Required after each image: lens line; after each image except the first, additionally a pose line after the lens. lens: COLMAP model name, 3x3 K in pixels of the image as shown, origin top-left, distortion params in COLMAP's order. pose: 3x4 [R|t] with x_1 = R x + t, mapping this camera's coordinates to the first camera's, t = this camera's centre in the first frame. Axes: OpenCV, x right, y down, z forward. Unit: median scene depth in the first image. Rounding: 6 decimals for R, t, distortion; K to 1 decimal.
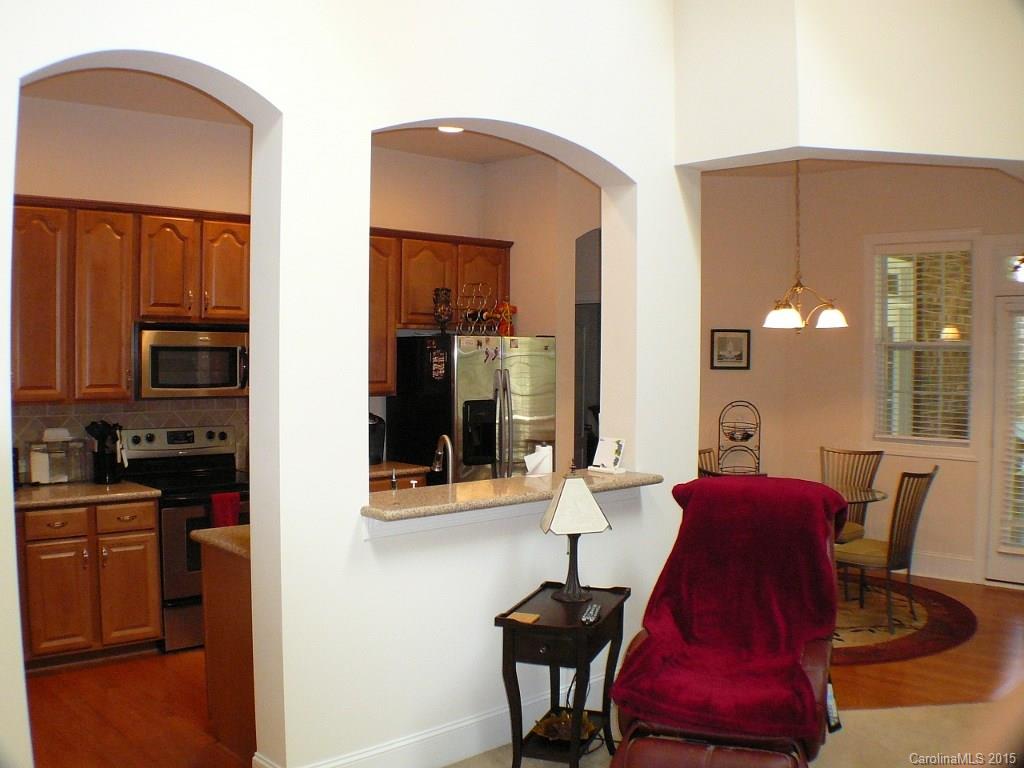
lens RADIAL K [[977.9, 0, 519.8], [0, 977.9, 390.8], [0, 0, 1]] dist [-0.214678, 0.000000]
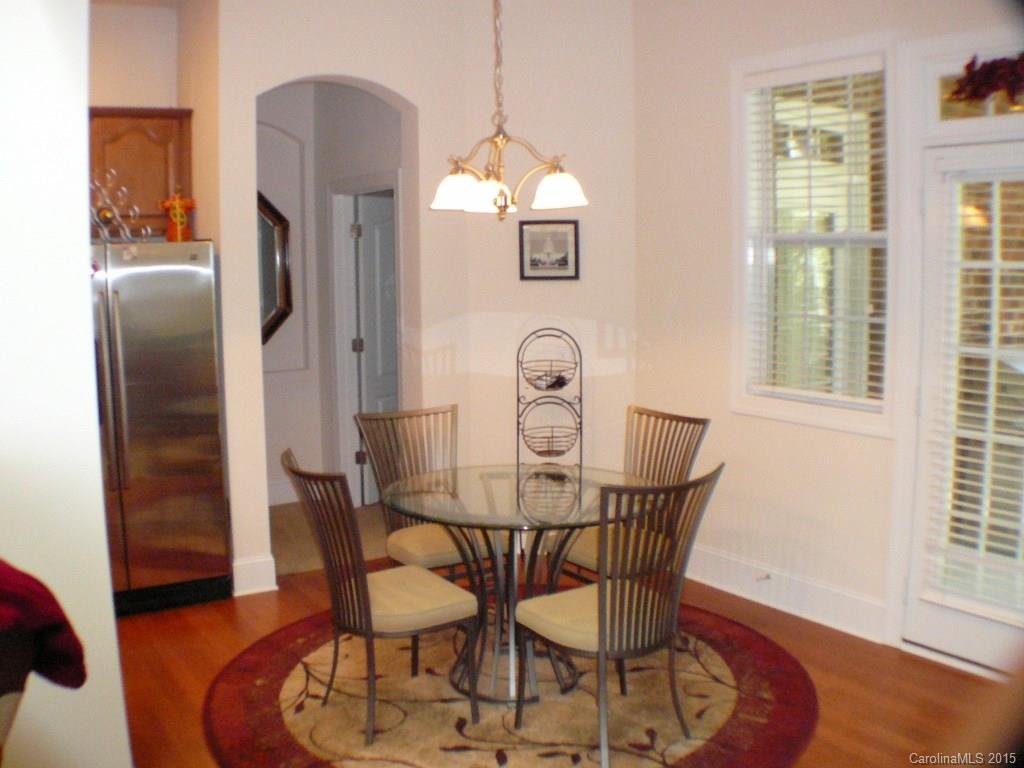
lens RADIAL K [[977.9, 0, 509.5], [0, 977.9, 388.2], [0, 0, 1]] dist [-0.214678, 0.000000]
pose [[0.983186, 0.004071, -0.182561, 0.451469], [0.012883, 0.995714, 0.091583, -0.014483], [0.182151, -0.092395, 0.978920, 0.476057]]
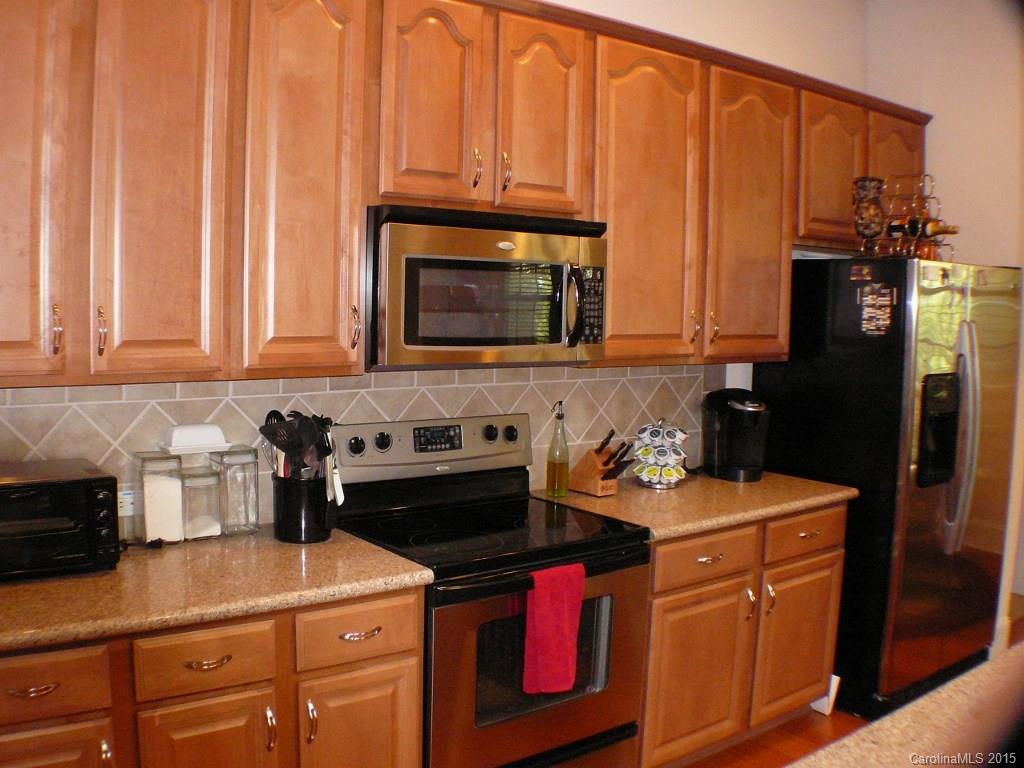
lens RADIAL K [[977.9, 0, 511.7], [0, 977.9, 382.2], [0, 0, 1]] dist [-0.214678, 0.000000]
pose [[0.992591, 0.023410, -0.119227, -0.264189], [-0.017469, 0.998565, 0.050630, -0.009887], [0.120241, -0.048172, 0.991575, 0.497413]]
